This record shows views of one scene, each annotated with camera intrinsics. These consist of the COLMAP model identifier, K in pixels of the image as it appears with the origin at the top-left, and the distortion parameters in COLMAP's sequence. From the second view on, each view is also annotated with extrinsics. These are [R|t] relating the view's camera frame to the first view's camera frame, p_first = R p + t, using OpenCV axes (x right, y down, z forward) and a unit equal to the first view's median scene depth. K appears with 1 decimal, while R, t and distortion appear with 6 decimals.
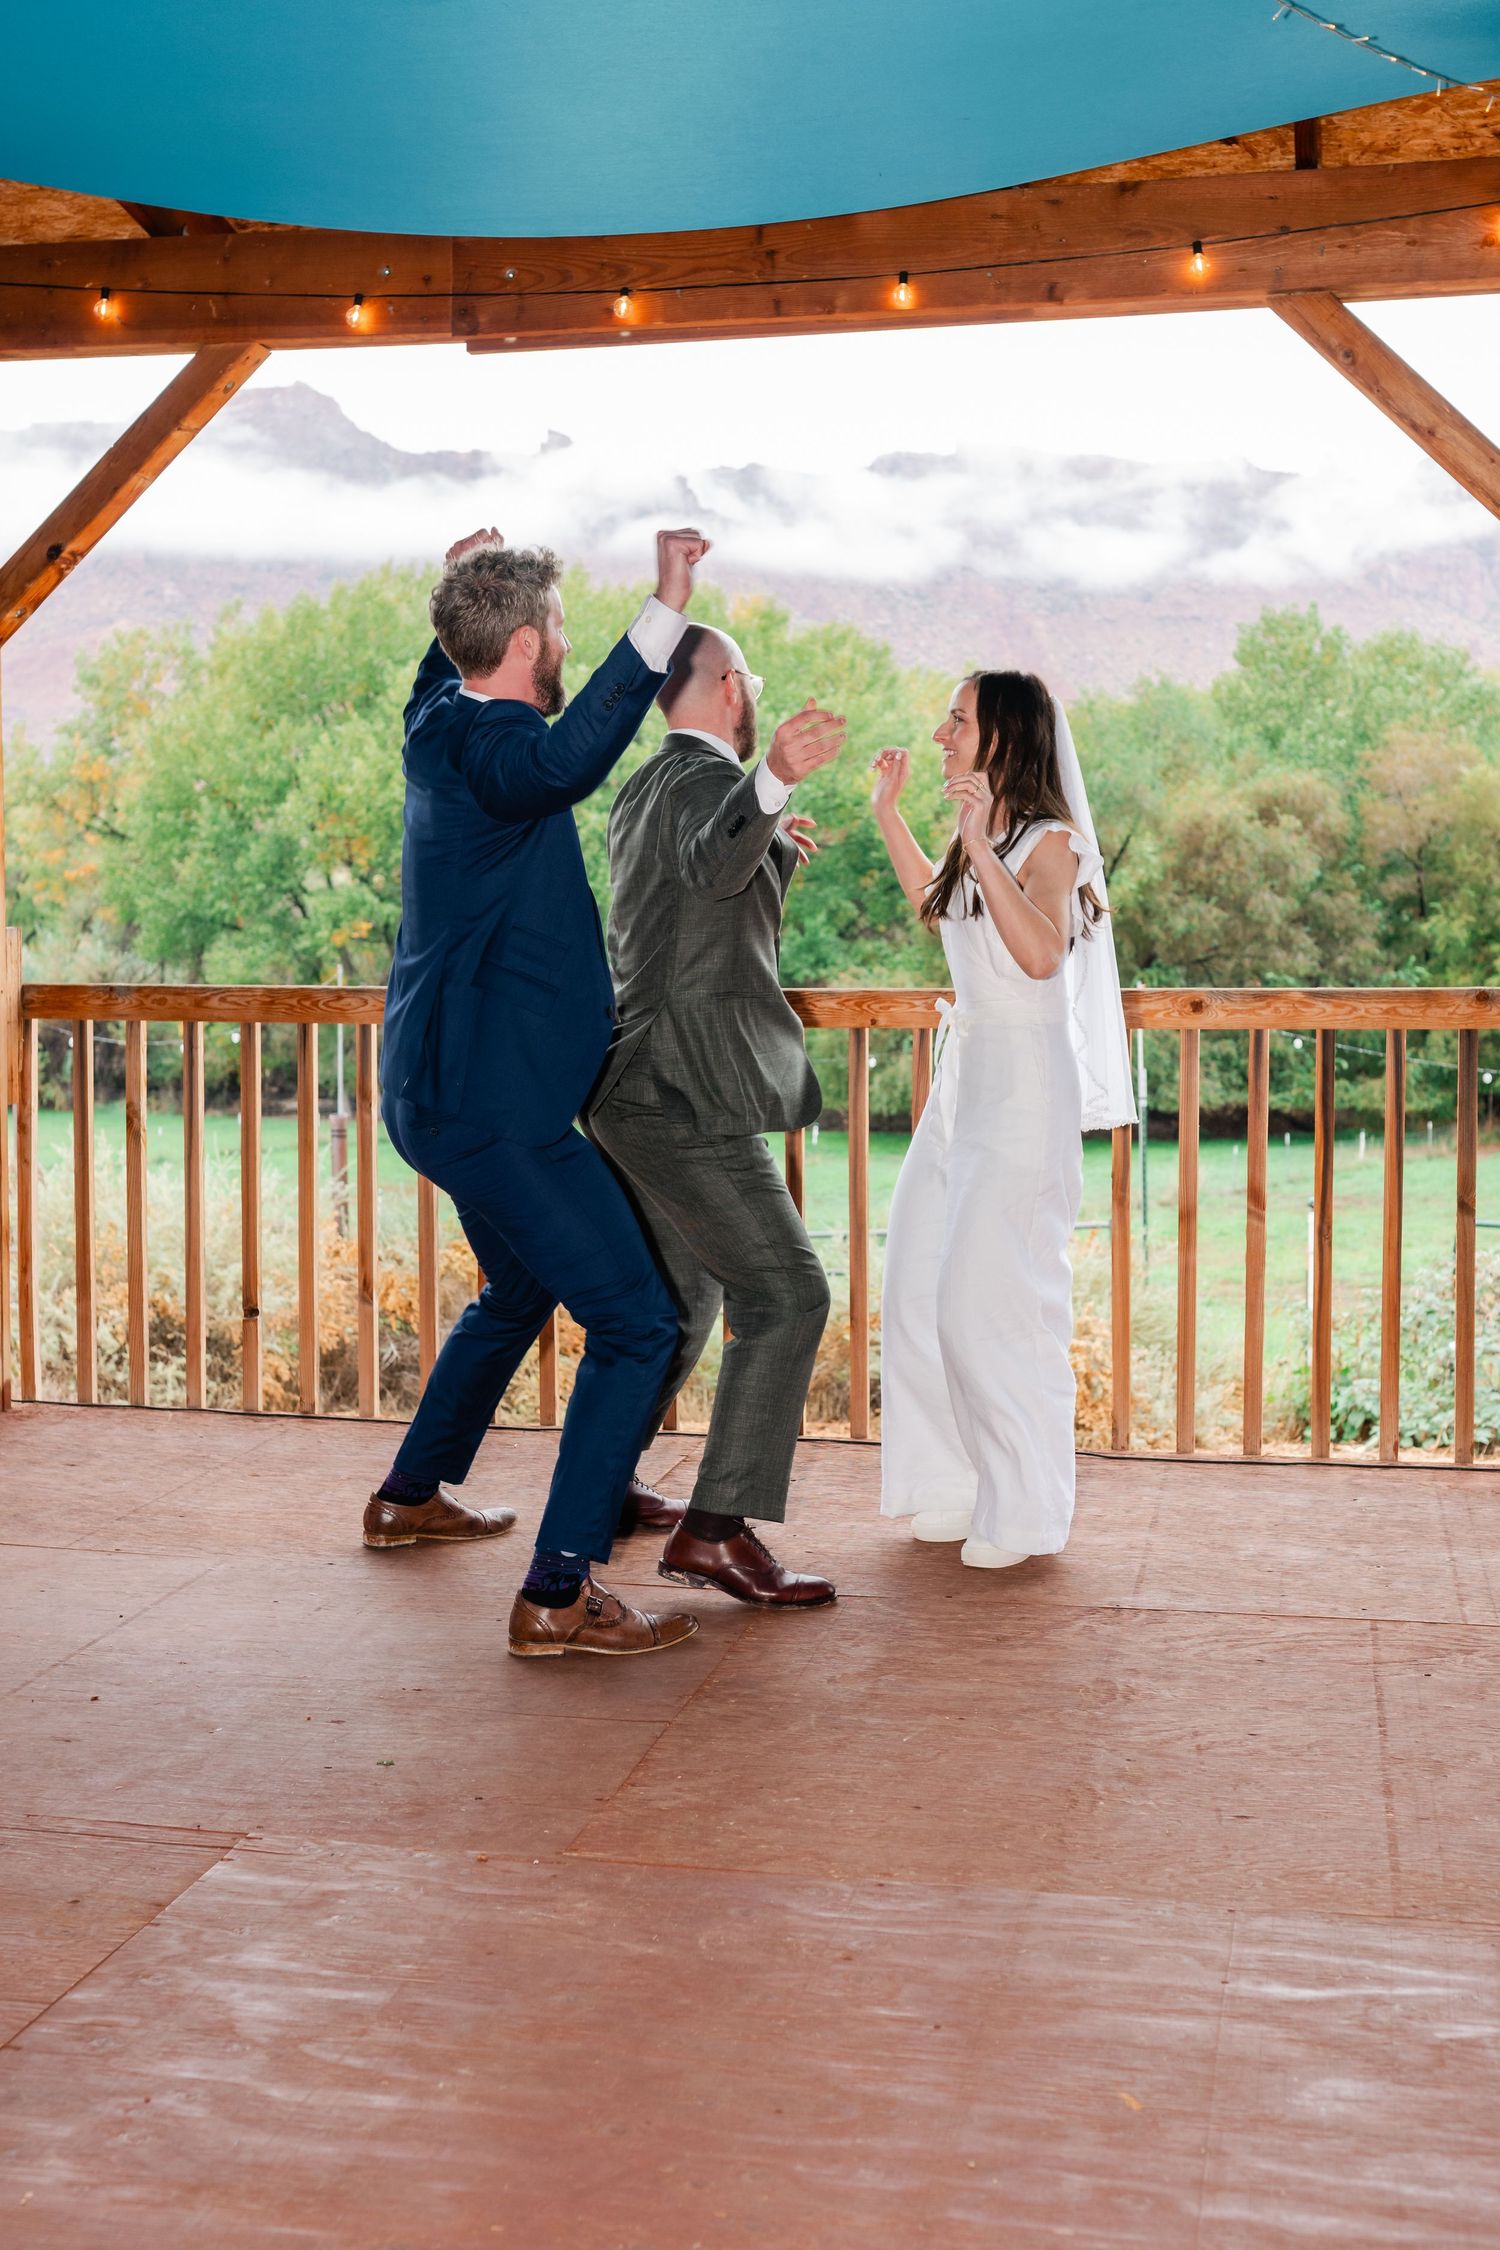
lens RADIAL K [[2584.0, 0, 767.5], [0, 2584.0, 1059.3], [0, 0, 1]] dist [-0.003947, 0.005926]
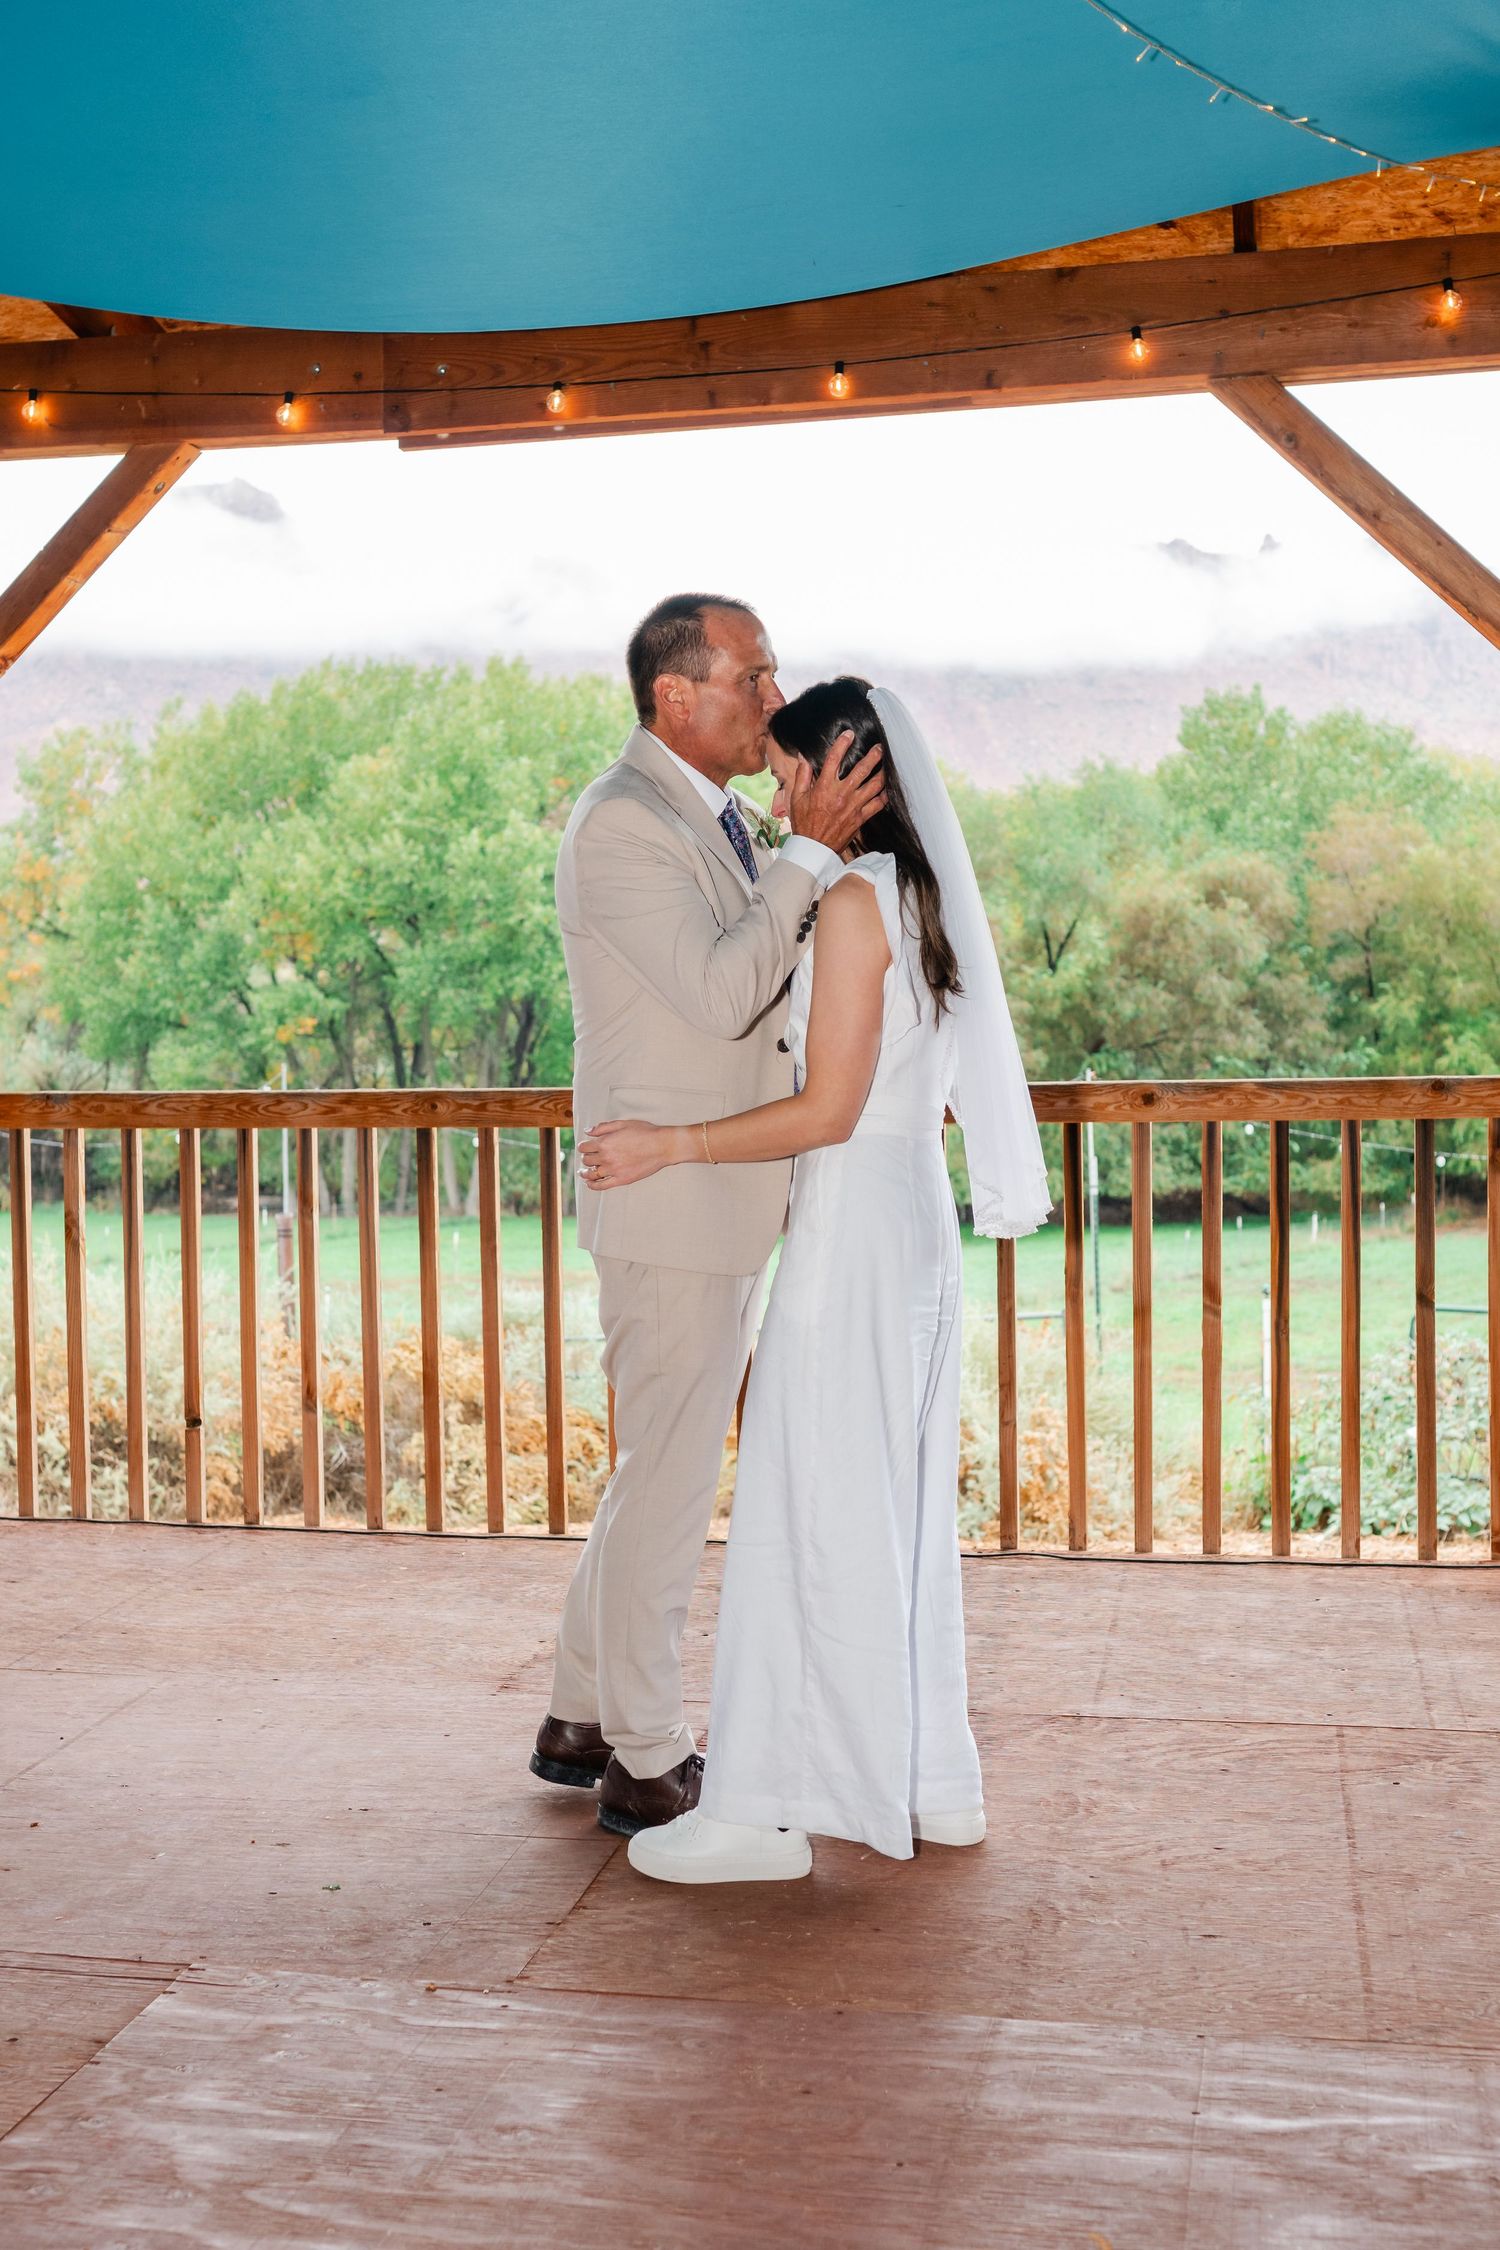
lens RADIAL K [[2589.3, 0, 711.5], [0, 2589.3, 1116.5], [0, 0, 1]] dist [-0.002027, 0.015435]
pose [[0.999896, -0.014327, -0.001692, 0.000521], [0.014305, 0.999823, -0.012252, -0.001872], [0.001867, 0.012227, 0.999924, 0.005090]]
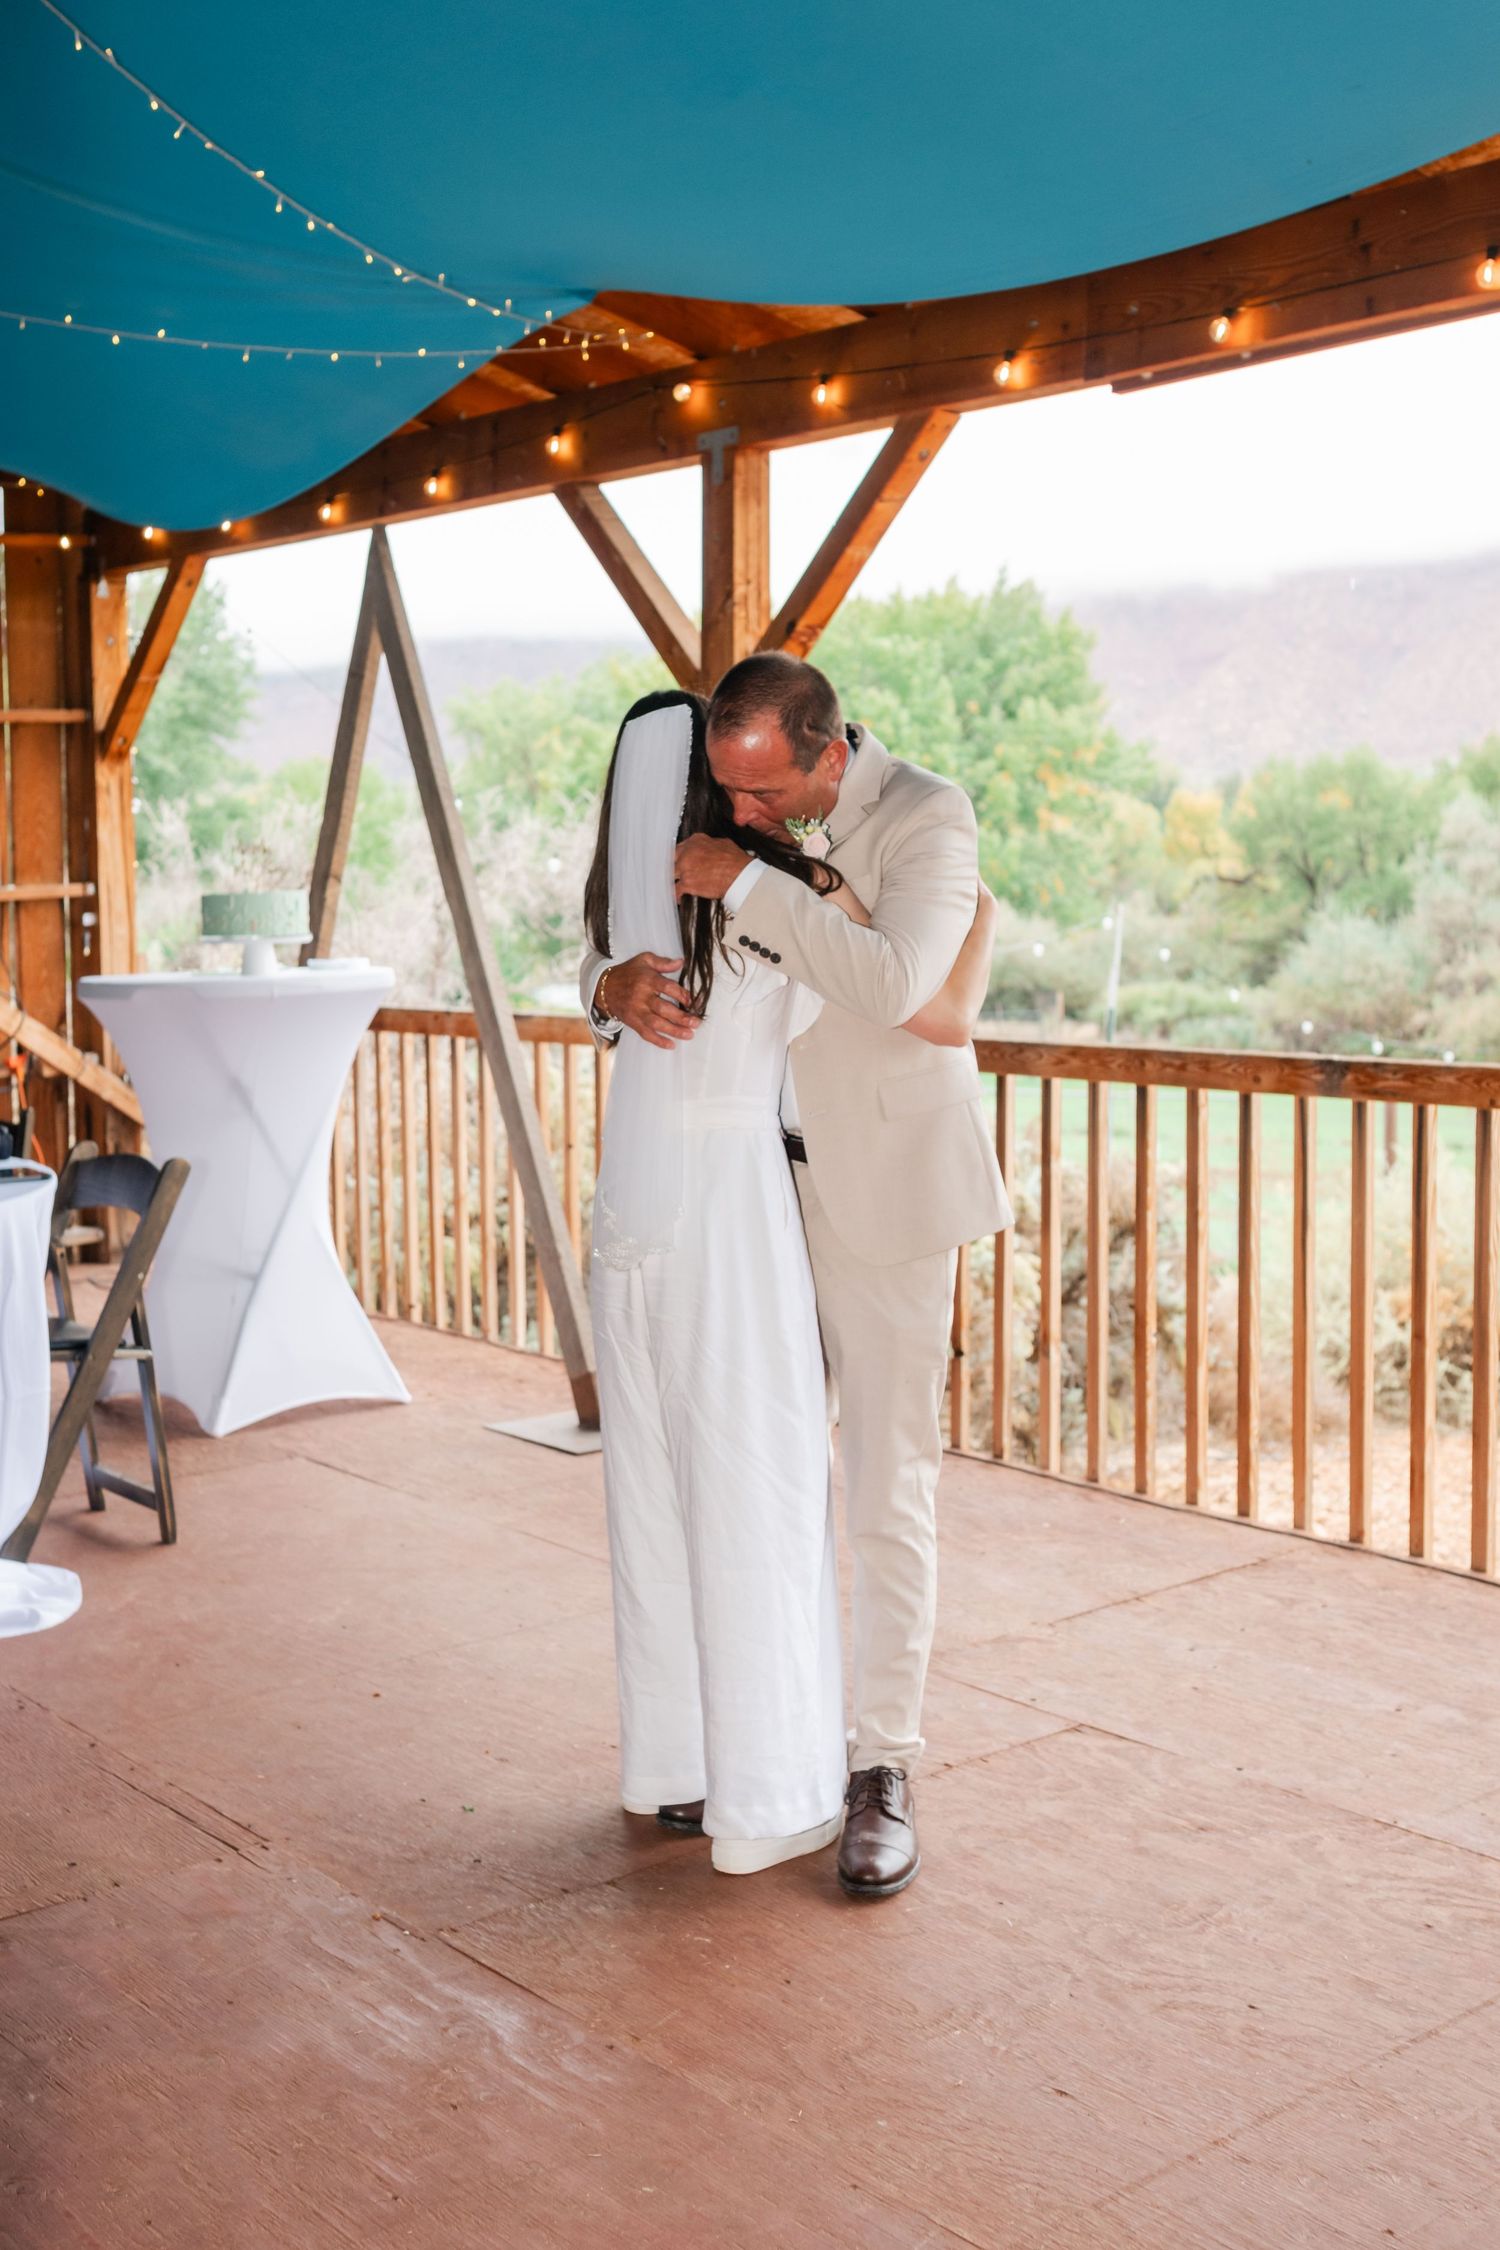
lens RADIAL K [[2543.6, 0, 745.6], [0, 2543.6, 1055.2], [0, 0, 1]] dist [-0.005697, 0.019700]
pose [[0.780957, 0.036688, -0.623507, 0.168138], [-0.029767, 0.999325, 0.021519, -0.018458], [0.623876, 0.001754, 0.781522, 0.073932]]
